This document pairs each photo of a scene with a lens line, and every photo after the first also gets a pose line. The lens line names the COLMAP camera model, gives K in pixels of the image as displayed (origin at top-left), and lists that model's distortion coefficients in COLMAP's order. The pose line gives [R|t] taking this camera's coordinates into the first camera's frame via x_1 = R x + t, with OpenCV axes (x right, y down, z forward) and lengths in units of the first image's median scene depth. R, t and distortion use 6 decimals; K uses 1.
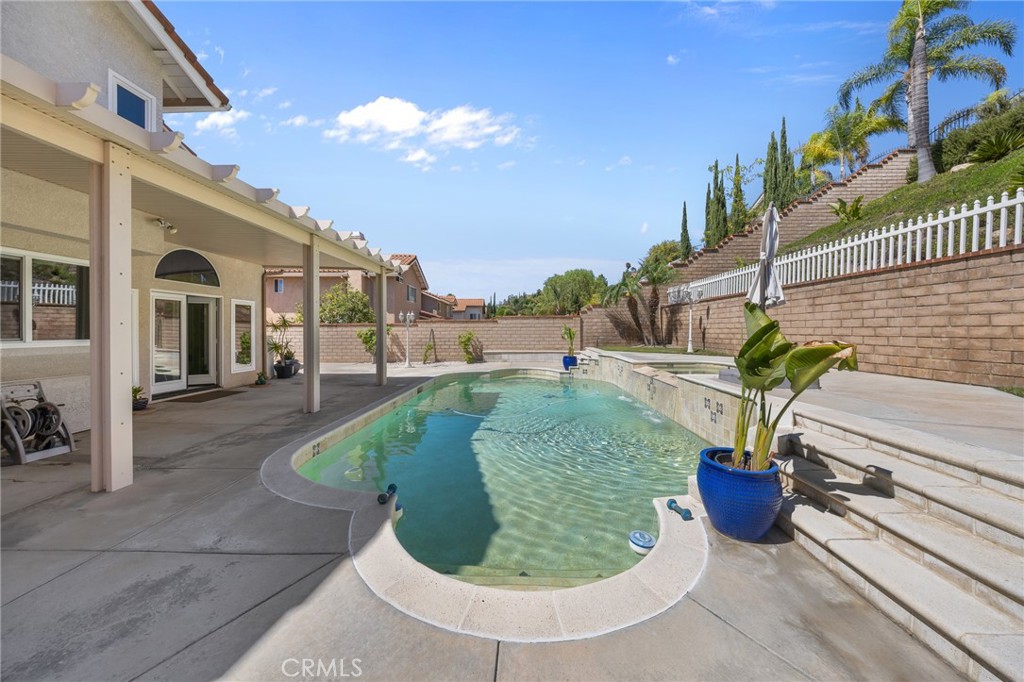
lens RADIAL K [[349.8, 0, 510.8], [0, 349.8, 337.8], [0, 0, 1]] dist [-0.006460, -0.000329]
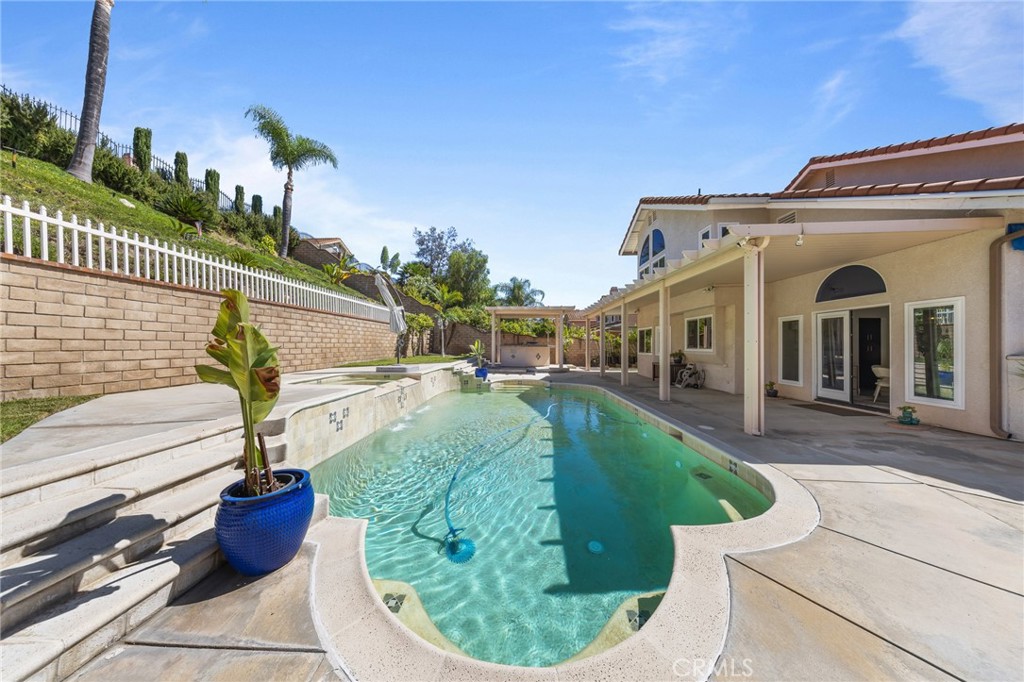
lens RADIAL K [[294.3, 0, 511.0], [0, 294.3, 344.5], [0, 0, 1]] dist [-0.002512, -0.000349]
pose [[-0.999981, -0.000481, -0.006193, 0.055228], [-0.000592, 0.999837, 0.018031, -0.027853], [0.006183, 0.018034, -0.999818, 1.419369]]
